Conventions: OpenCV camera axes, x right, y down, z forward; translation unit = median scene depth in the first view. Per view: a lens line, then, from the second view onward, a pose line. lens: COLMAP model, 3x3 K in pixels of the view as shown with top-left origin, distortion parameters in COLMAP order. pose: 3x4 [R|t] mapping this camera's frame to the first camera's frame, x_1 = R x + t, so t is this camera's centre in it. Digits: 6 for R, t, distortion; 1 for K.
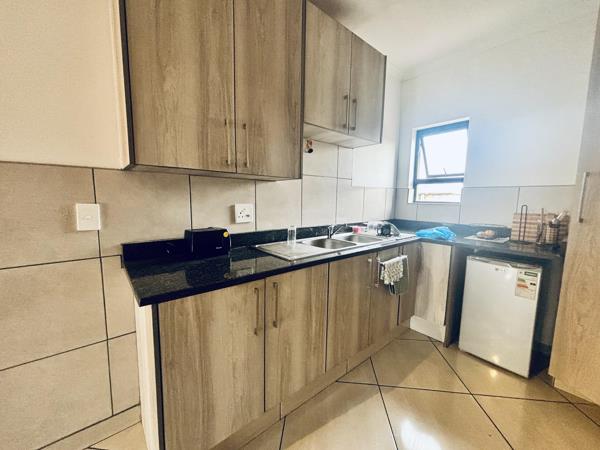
lens RADIAL K [[239.9, 0, 301.0], [0, 239.9, 226.5], [0, 0, 1]] dist [0.001363, -0.000050]
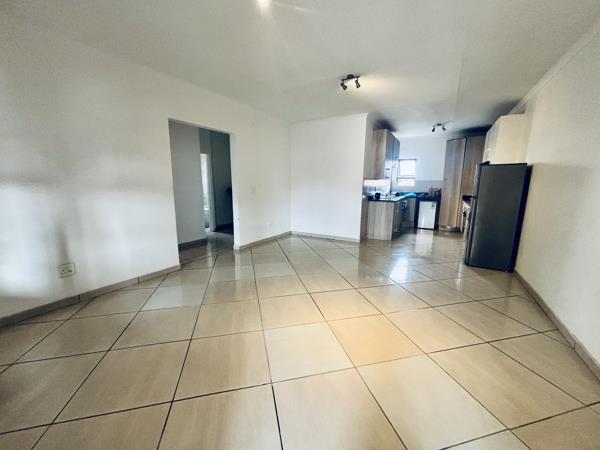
lens RADIAL K [[239.9, 0, 300.4], [0, 239.9, 225.4], [0, 0, 1]] dist [0.001363, -0.000050]
pose [[0.943742, -0.057518, 0.325641, -2.189305], [0.037693, 0.997050, 0.066868, 0.188118], [-0.328526, -0.050832, 0.943126, -1.823073]]
